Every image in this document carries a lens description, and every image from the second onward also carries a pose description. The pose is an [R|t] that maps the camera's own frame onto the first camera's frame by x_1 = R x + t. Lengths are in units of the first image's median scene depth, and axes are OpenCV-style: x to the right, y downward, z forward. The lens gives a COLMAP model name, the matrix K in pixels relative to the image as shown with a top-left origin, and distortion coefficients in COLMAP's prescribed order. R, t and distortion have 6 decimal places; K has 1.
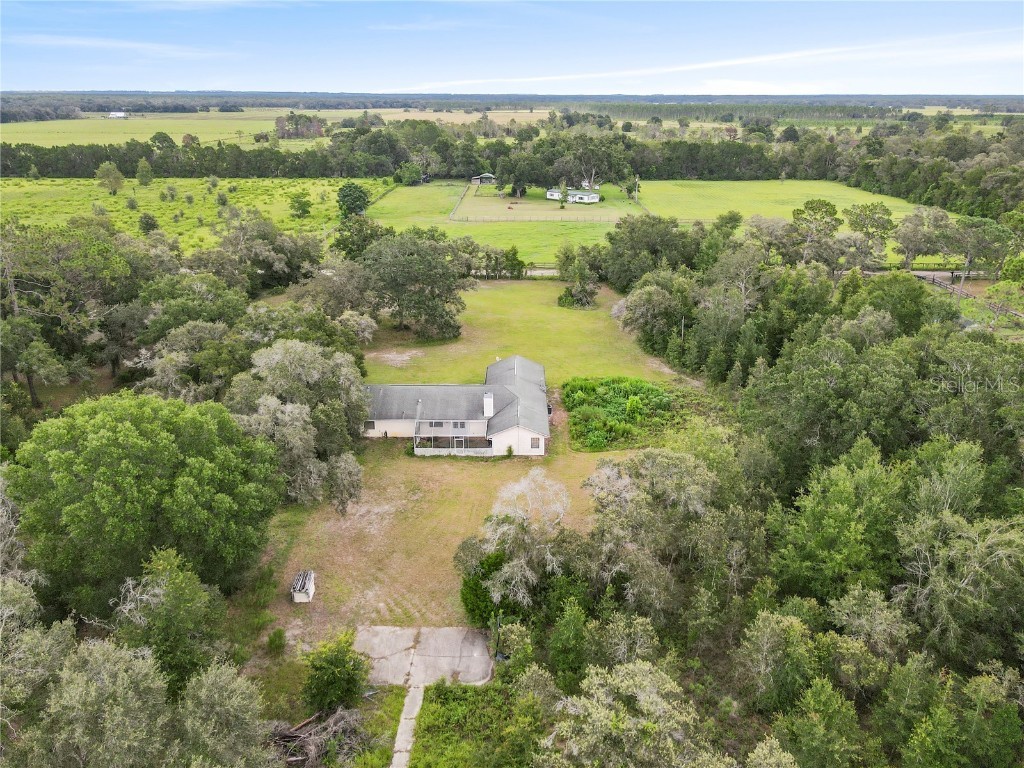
lens RADIAL K [[749.9, 0, 512.0], [0, 749.9, 384.0], [0, 0, 1]] dist [0.000593, 0.030642]
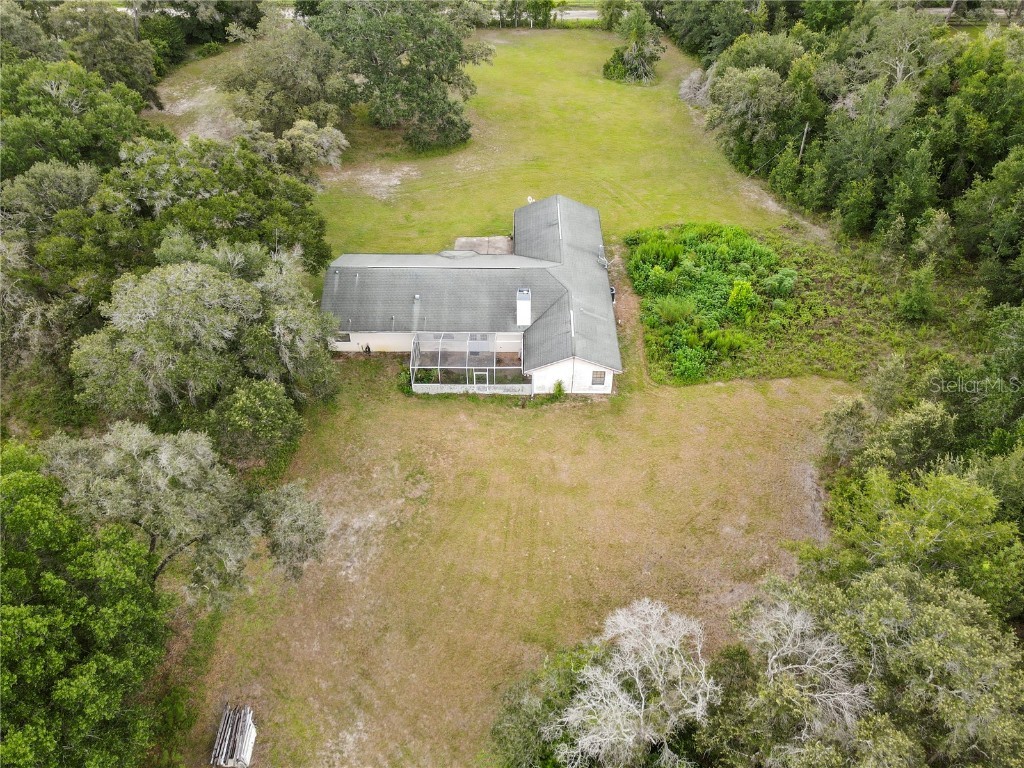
lens RADIAL K [[749.9, 0, 512.0], [0, 749.9, 384.0], [0, 0, 1]] dist [0.000593, 0.030642]
pose [[0.999997, -0.000351, -0.002465, -0.033812], [0.001197, 0.935868, 0.352350, -0.116447], [0.002184, -0.352352, 0.935865, 0.316153]]
